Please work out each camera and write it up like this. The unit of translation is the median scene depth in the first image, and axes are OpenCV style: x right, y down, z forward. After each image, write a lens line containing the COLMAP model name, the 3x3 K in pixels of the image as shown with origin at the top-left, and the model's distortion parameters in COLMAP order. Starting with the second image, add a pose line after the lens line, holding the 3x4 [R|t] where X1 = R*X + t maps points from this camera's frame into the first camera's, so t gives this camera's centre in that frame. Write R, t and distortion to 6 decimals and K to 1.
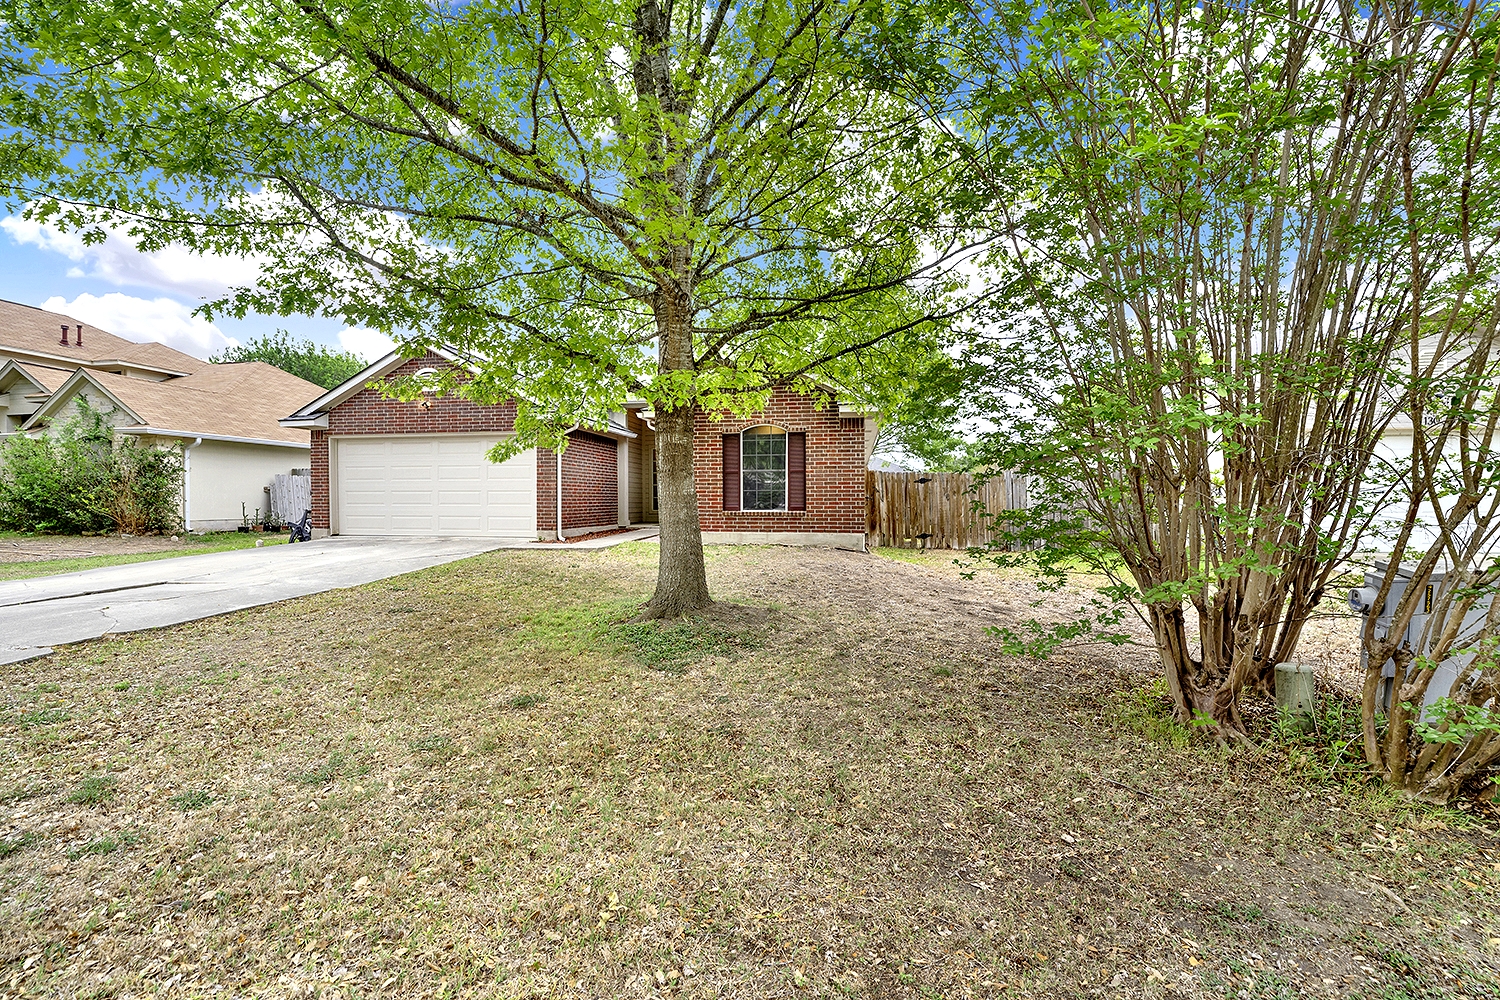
lens RADIAL K [[621.1, 0, 751.0], [0, 621.1, 504.3], [0, 0, 1]] dist [-0.016303, -0.000299]
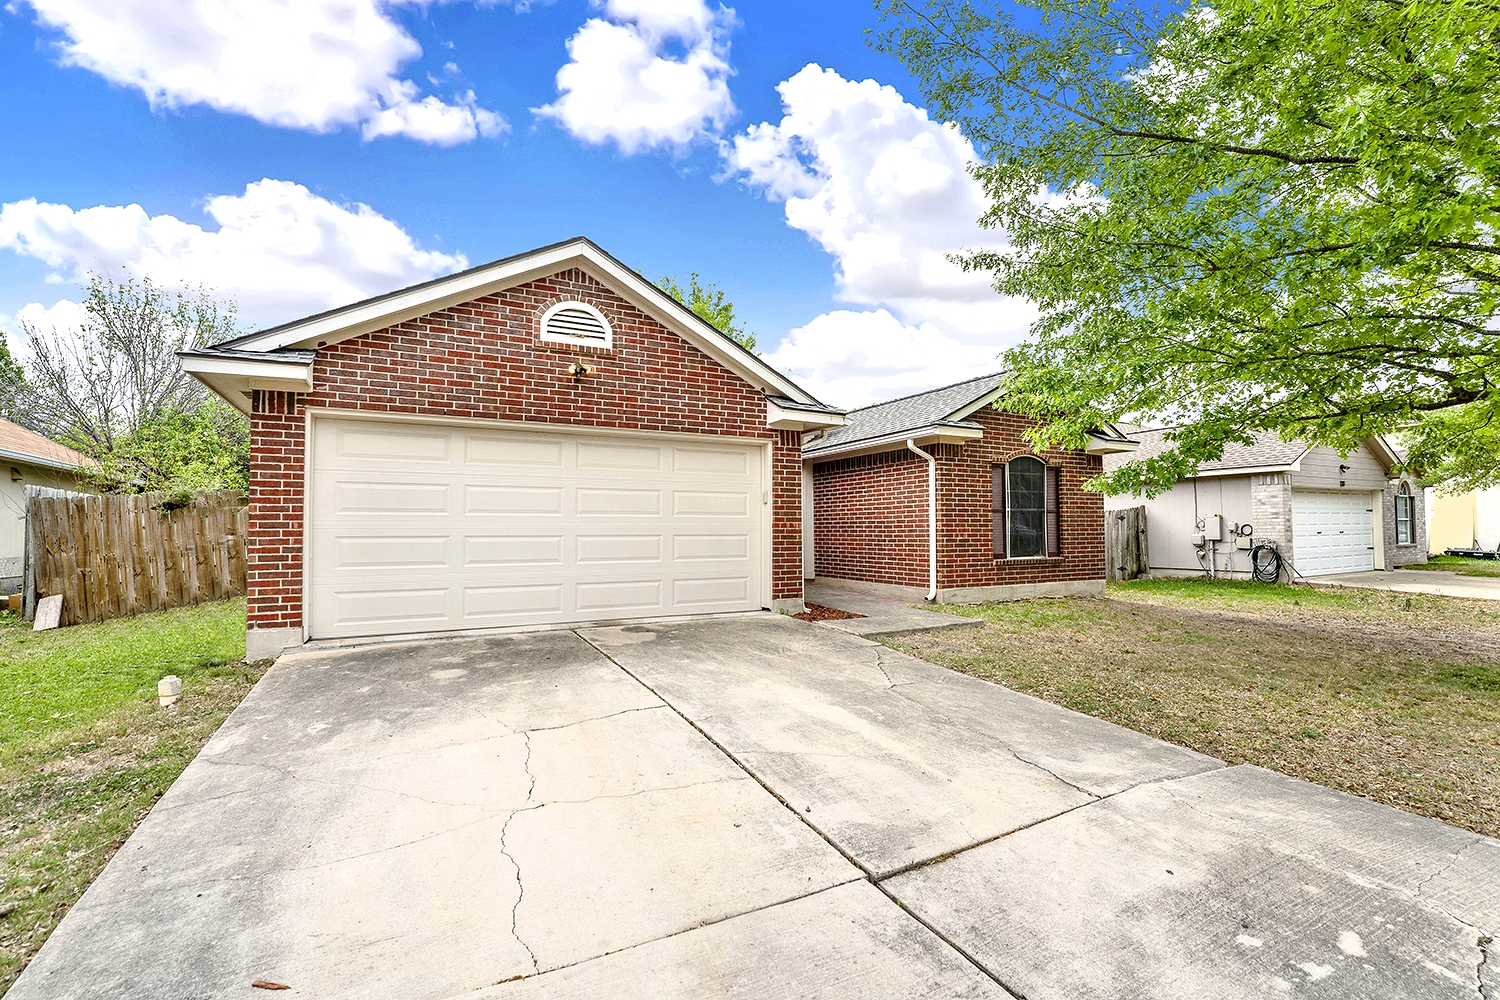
lens RADIAL K [[642.8, 0, 750.8], [0, 642.8, 509.7], [0, 0, 1]] dist [-0.014482, -0.000069]
pose [[0.801509, 0.017142, 0.597737, -0.706200], [0.008291, 0.999174, -0.039772, -0.020295], [-0.597925, 0.036833, 0.800705, 0.467784]]
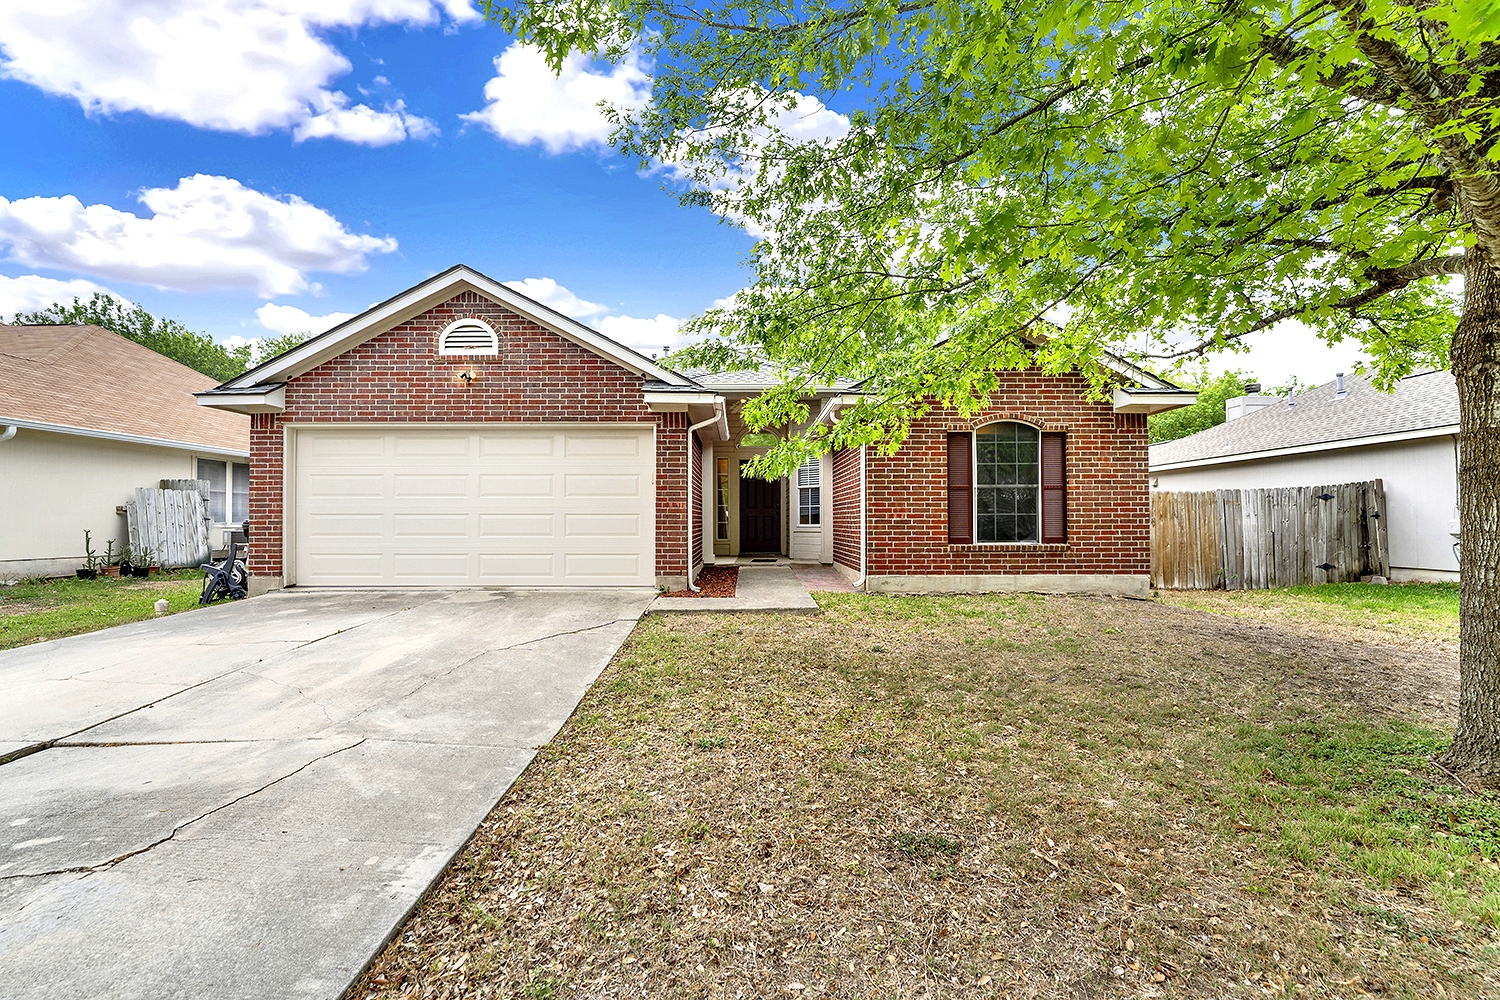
lens RADIAL K [[642.8, 0, 745.4], [0, 642.8, 511.0], [0, 0, 1]] dist [-0.014482, -0.000069]
pose [[0.984419, 0.001974, 0.175828, -0.349626], [0.002185, 0.999722, -0.023456, -0.008647], [-0.175825, 0.023474, 0.984141, 0.304443]]
